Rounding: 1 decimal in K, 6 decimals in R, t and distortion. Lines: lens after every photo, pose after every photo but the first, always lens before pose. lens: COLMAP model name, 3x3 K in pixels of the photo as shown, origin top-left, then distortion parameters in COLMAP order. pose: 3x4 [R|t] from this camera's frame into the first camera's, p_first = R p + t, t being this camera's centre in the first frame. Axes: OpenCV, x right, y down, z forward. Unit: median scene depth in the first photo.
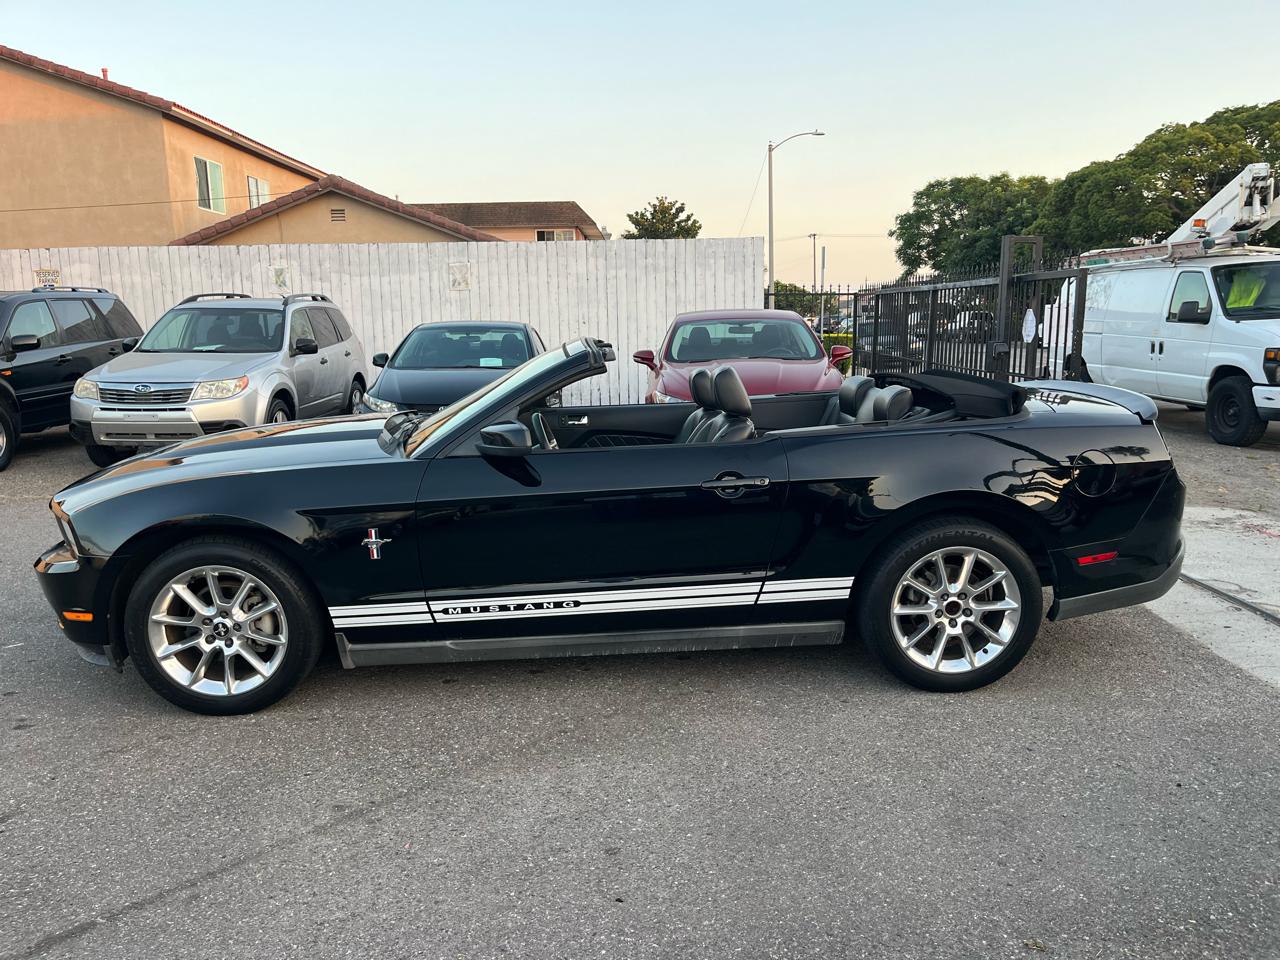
lens RADIAL K [[971.4, 0, 646.2], [0, 971.4, 482.5], [0, 0, 1]] dist [0.073758, -0.105769]
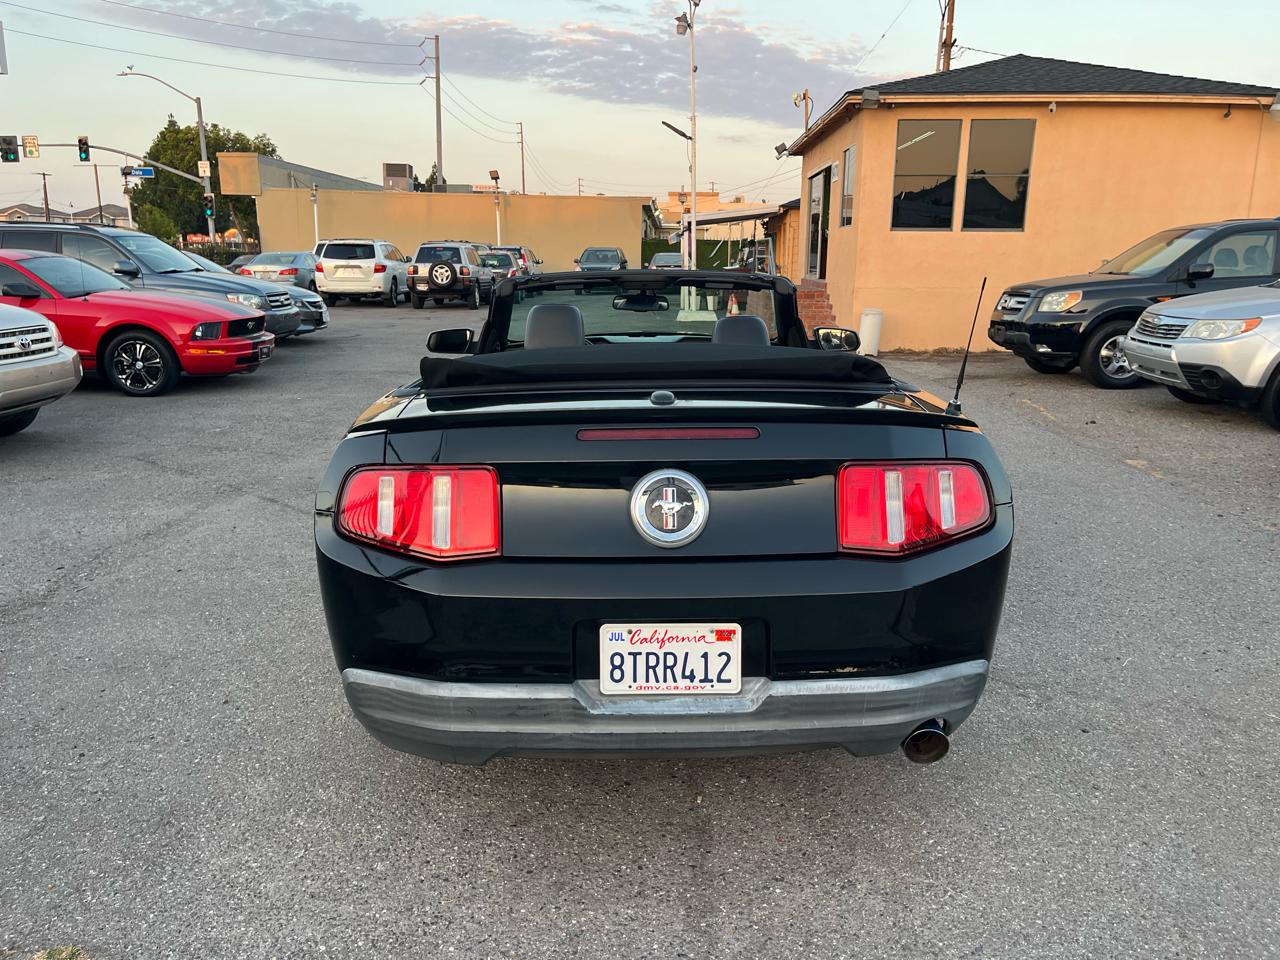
lens RADIAL K [[971.4, 0, 642.0], [0, 971.4, 484.0], [0, 0, 1]] dist [0.073758, -0.105769]
pose [[-0.028903, 0.243176, -0.969551, 0.483301], [-0.171202, 0.954420, 0.244484, -0.092724], [0.984812, 0.173055, 0.014046, 0.516170]]
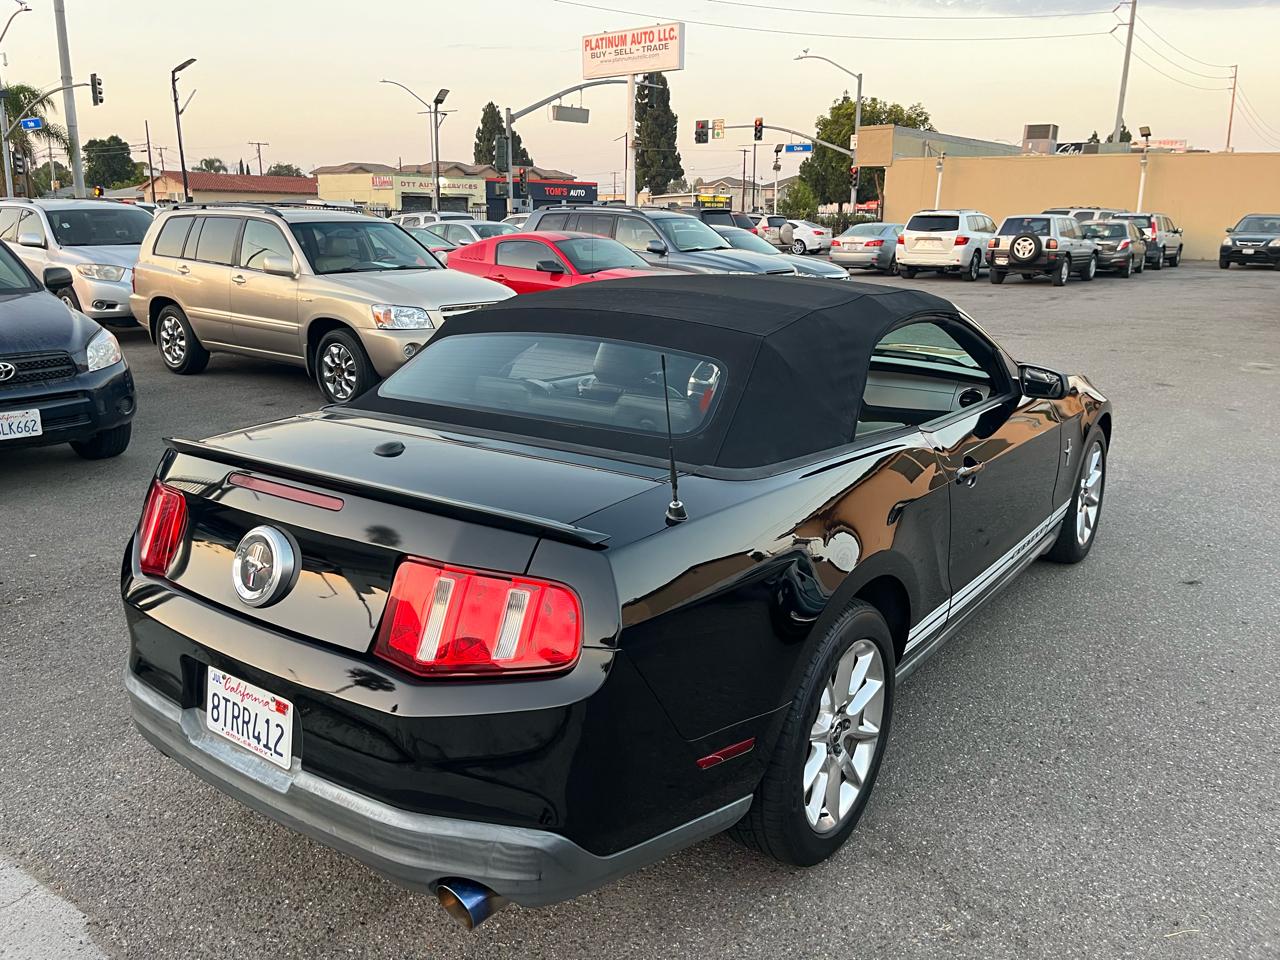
lens RADIAL K [[971.4, 0, 628.3], [0, 971.4, 465.9], [0, 0, 1]] dist [0.073758, -0.105769]
pose [[-0.633869, 0.204757, -0.745845, 0.366417], [-0.122391, 0.925617, 0.358126, -0.149794], [0.763695, 0.318290, -0.561659, 0.726015]]
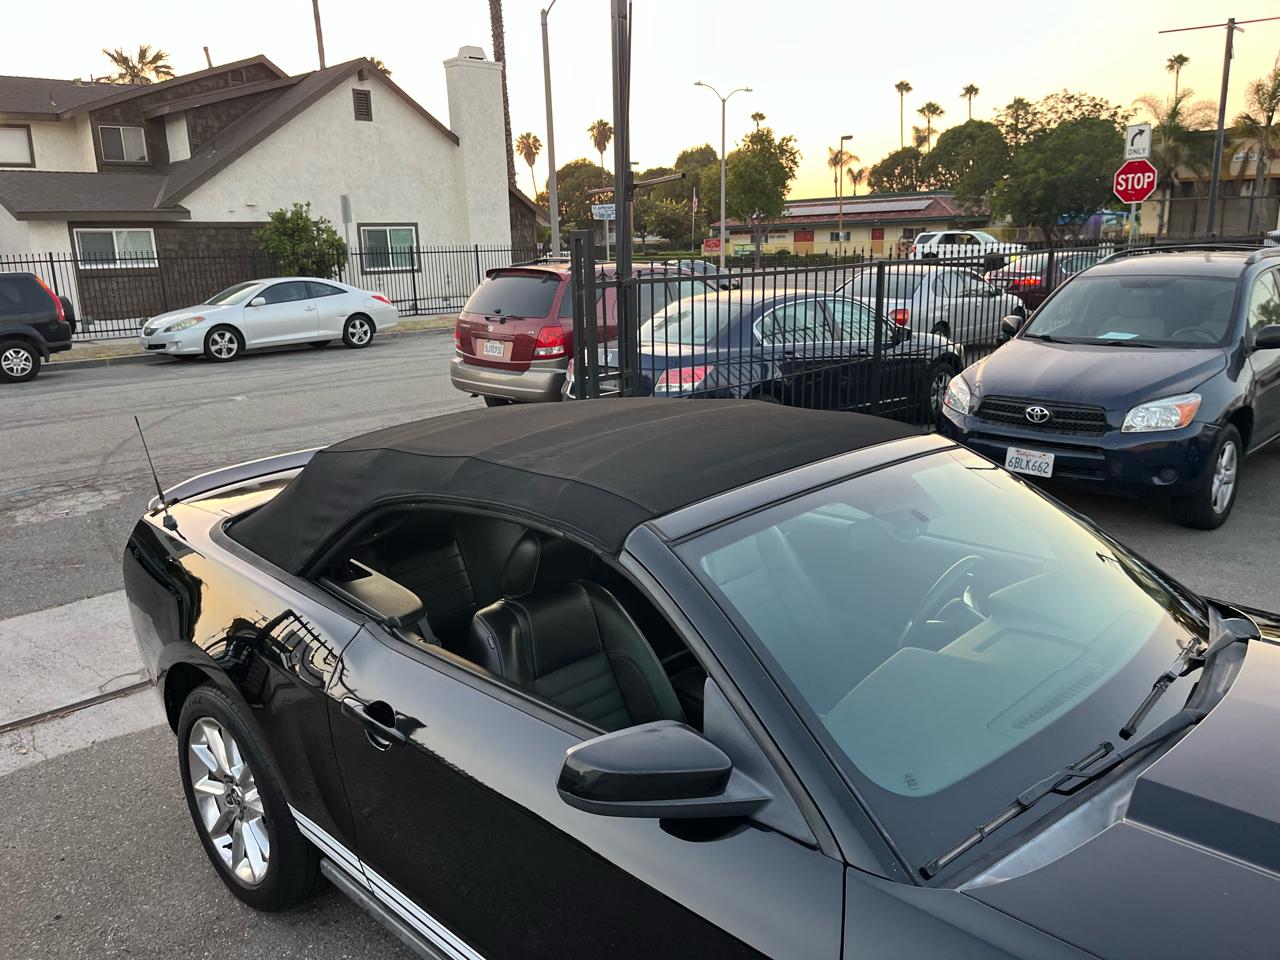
lens RADIAL K [[971.4, 0, 630.7], [0, 971.4, 483.8], [0, 0, 1]] dist [0.073758, -0.105769]
pose [[-0.691951, -0.134818, 0.709245, -0.183091], [0.157356, 0.930625, 0.330419, -0.165453], [-0.704587, 0.340238, -0.622732, 0.711344]]
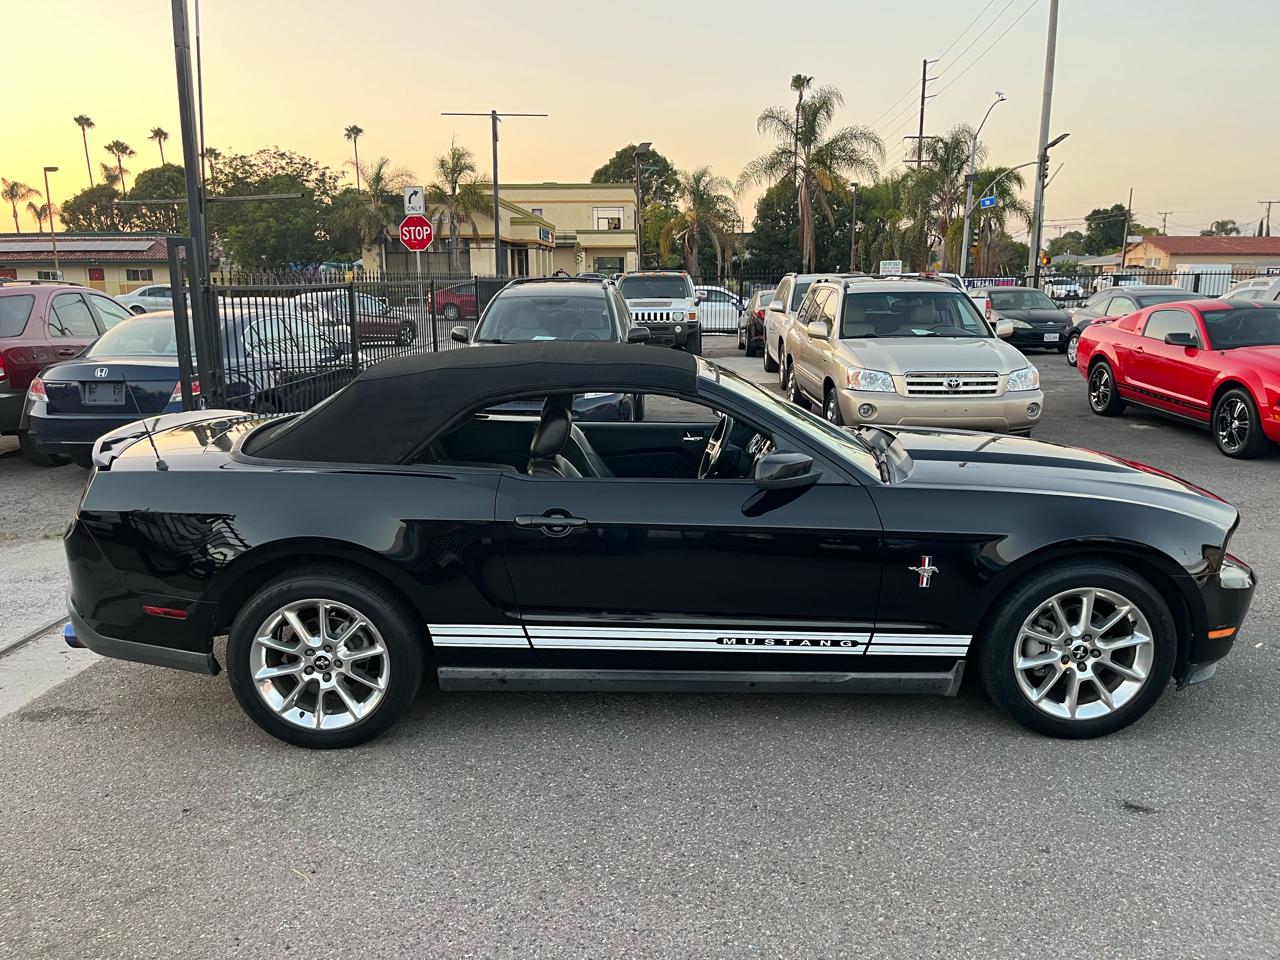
lens RADIAL K [[971.4, 0, 630.4], [0, 971.4, 485.8], [0, 0, 1]] dist [0.073758, -0.105769]
pose [[-0.998593, 0.013231, 0.051342, -0.023469], [0.030977, 0.931491, 0.362443, -0.192541], [-0.043029, 0.363524, -0.930591, 0.982185]]
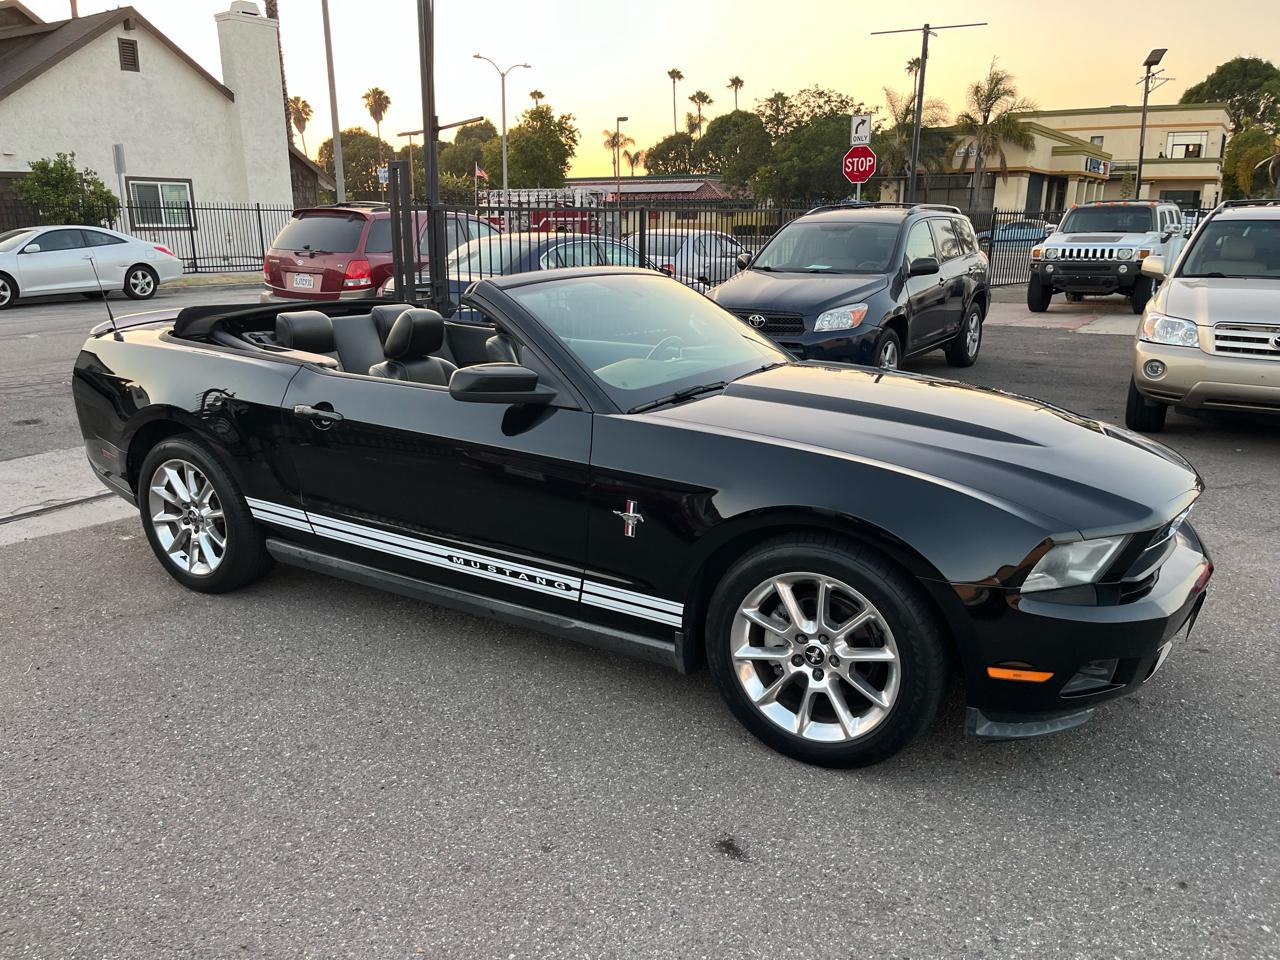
lens RADIAL K [[971.4, 0, 631.9], [0, 971.4, 480.1], [0, 0, 1]] dist [0.073758, -0.105769]
pose [[-0.830993, -0.125086, 0.542036, -0.303842], [0.105201, 0.921470, 0.373932, -0.151204], [-0.546244, 0.367758, -0.752577, 0.869299]]
